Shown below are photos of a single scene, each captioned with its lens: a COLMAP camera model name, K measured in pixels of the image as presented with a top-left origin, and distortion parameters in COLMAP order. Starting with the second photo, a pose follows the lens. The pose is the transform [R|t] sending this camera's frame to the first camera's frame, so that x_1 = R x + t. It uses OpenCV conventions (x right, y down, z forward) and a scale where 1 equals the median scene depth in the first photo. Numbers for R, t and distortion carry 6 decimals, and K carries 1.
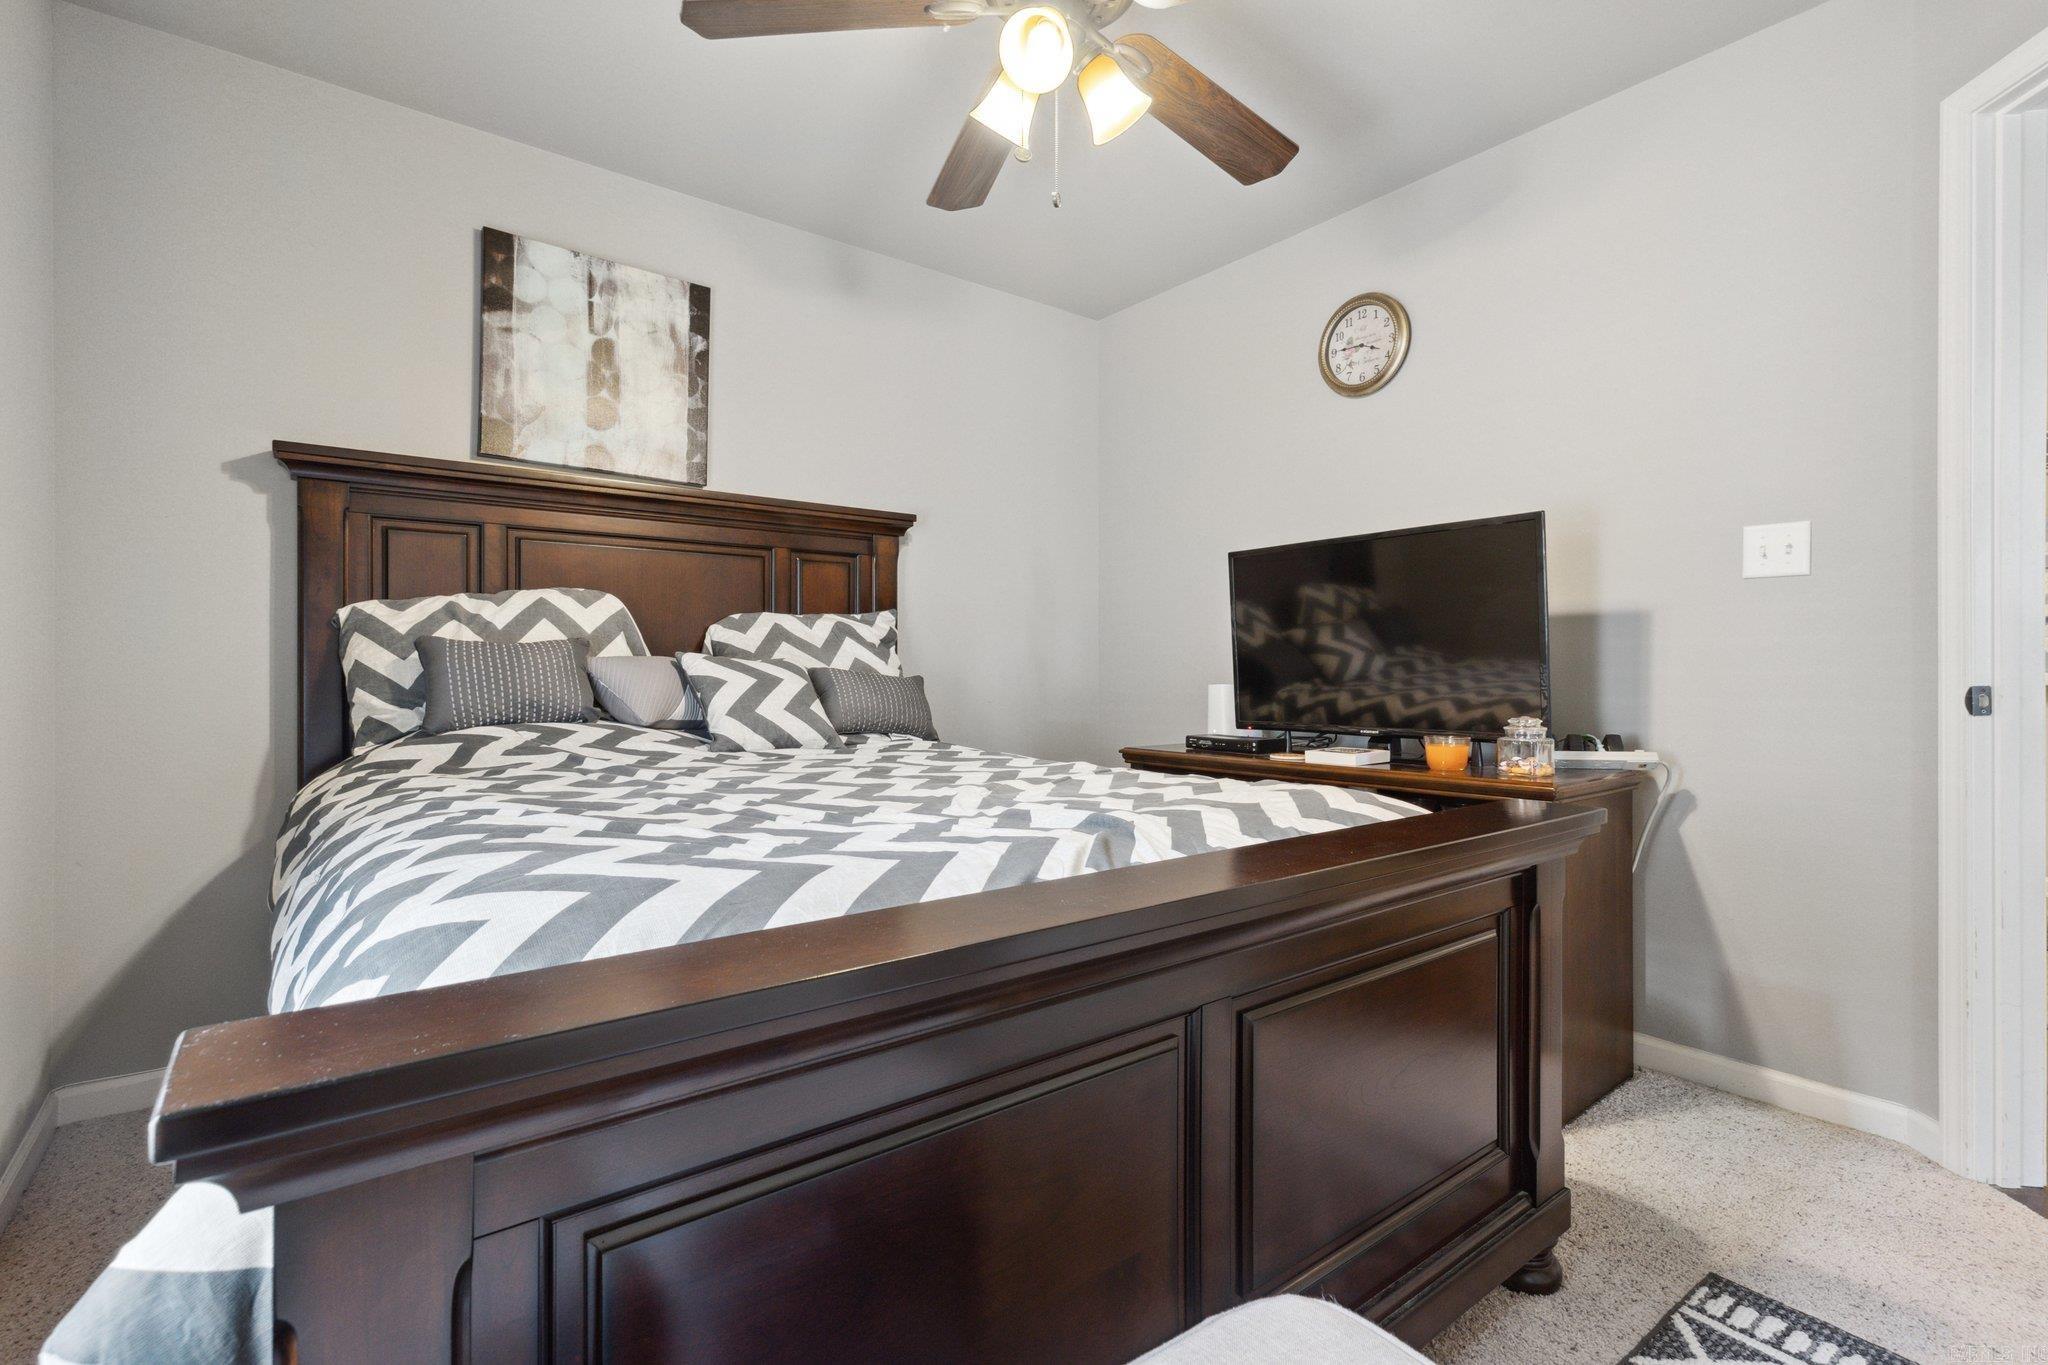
lens RADIAL K [[936.3, 0, 1024.4], [0, 936.3, 674.3], [0, 0, 1]] dist [0.002350, 0.000560]
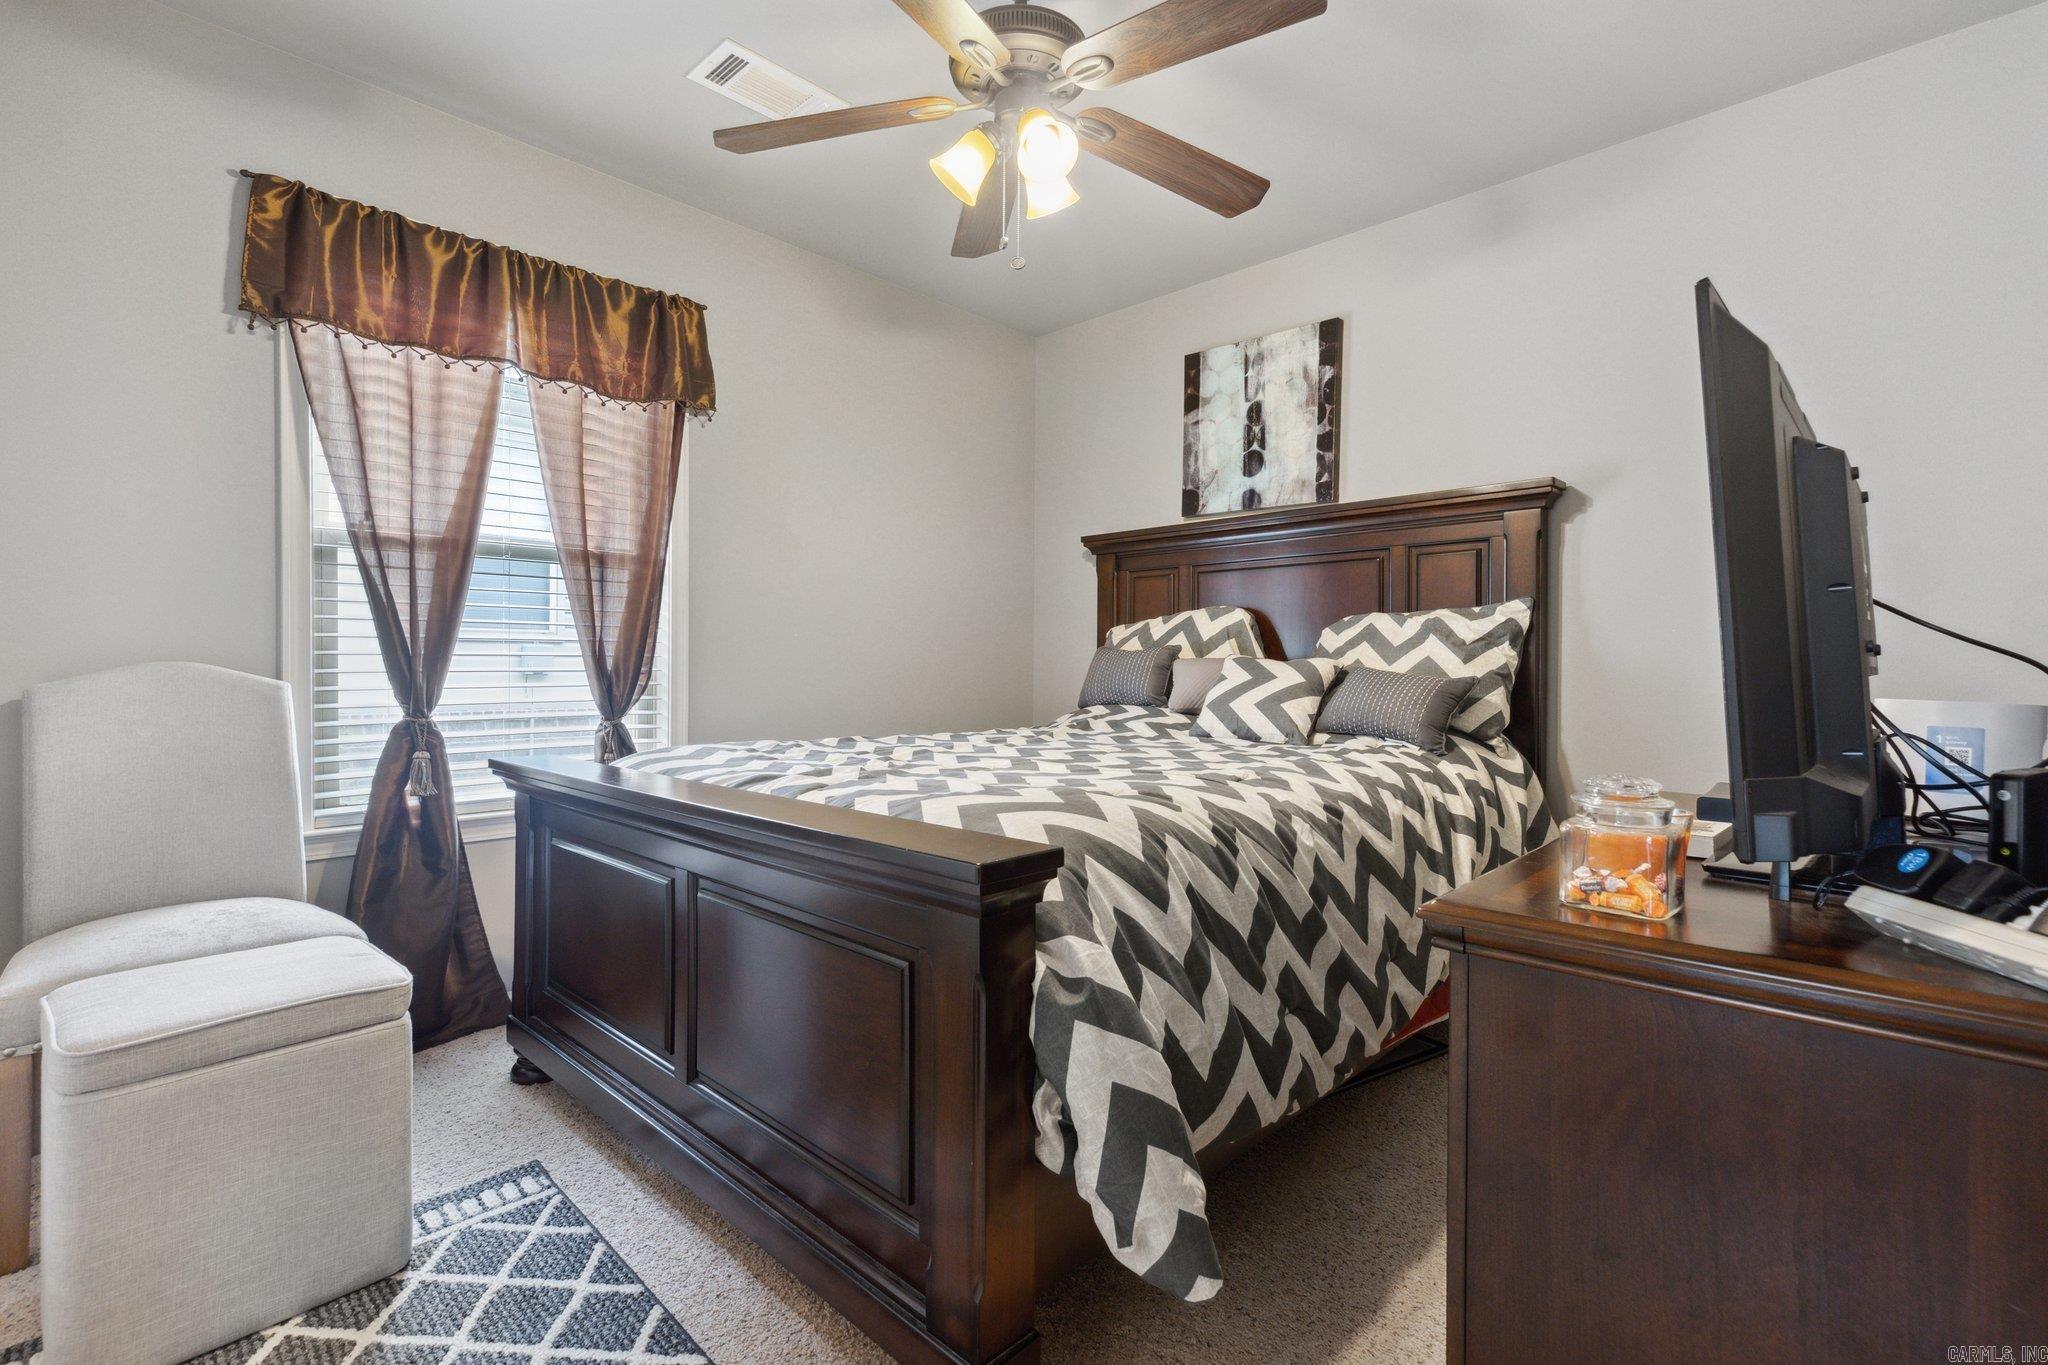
lens RADIAL K [[936.3, 0, 1024.4], [0, 936.3, 674.3], [0, 0, 1]] dist [0.002350, 0.000560]
pose [[0.142937, 0.005075, -0.989719, 0.731802], [-0.007984, 0.999960, 0.003974, -0.001071], [0.989700, 0.007334, 0.142972, 0.521983]]
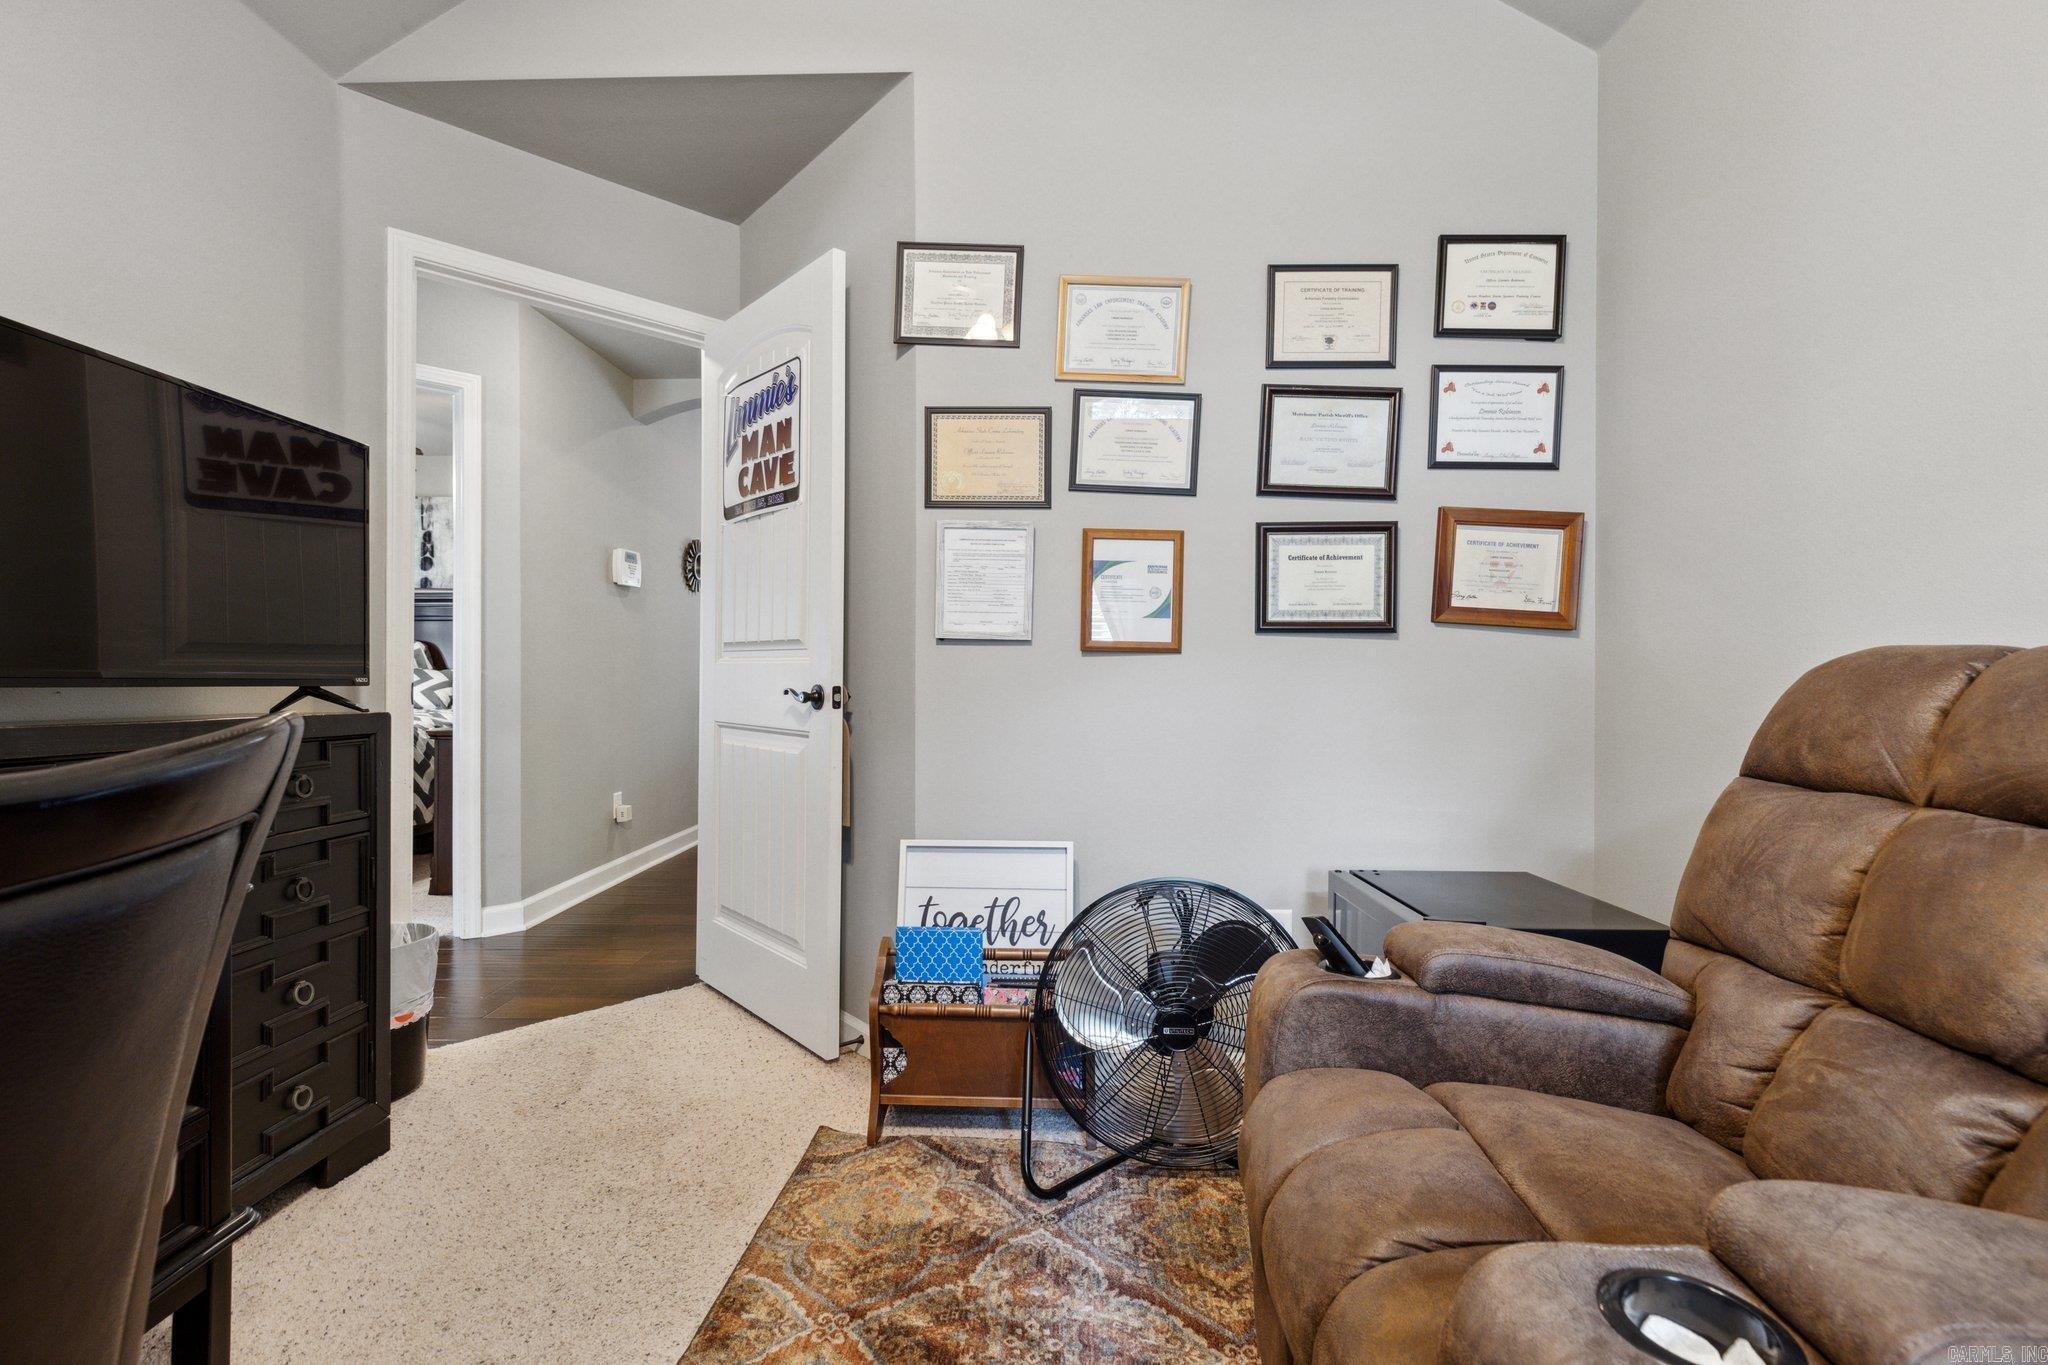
lens RADIAL K [[936.3, 0, 1024.4], [0, 936.3, 674.3], [0, 0, 1]] dist [0.002350, 0.000560]
pose [[0.771189, -0.000426, -0.636606, 2.142959], [-0.001481, 0.999996, -0.002464, -0.002183], [0.636605, 0.002843, 0.771185, 0.157008]]
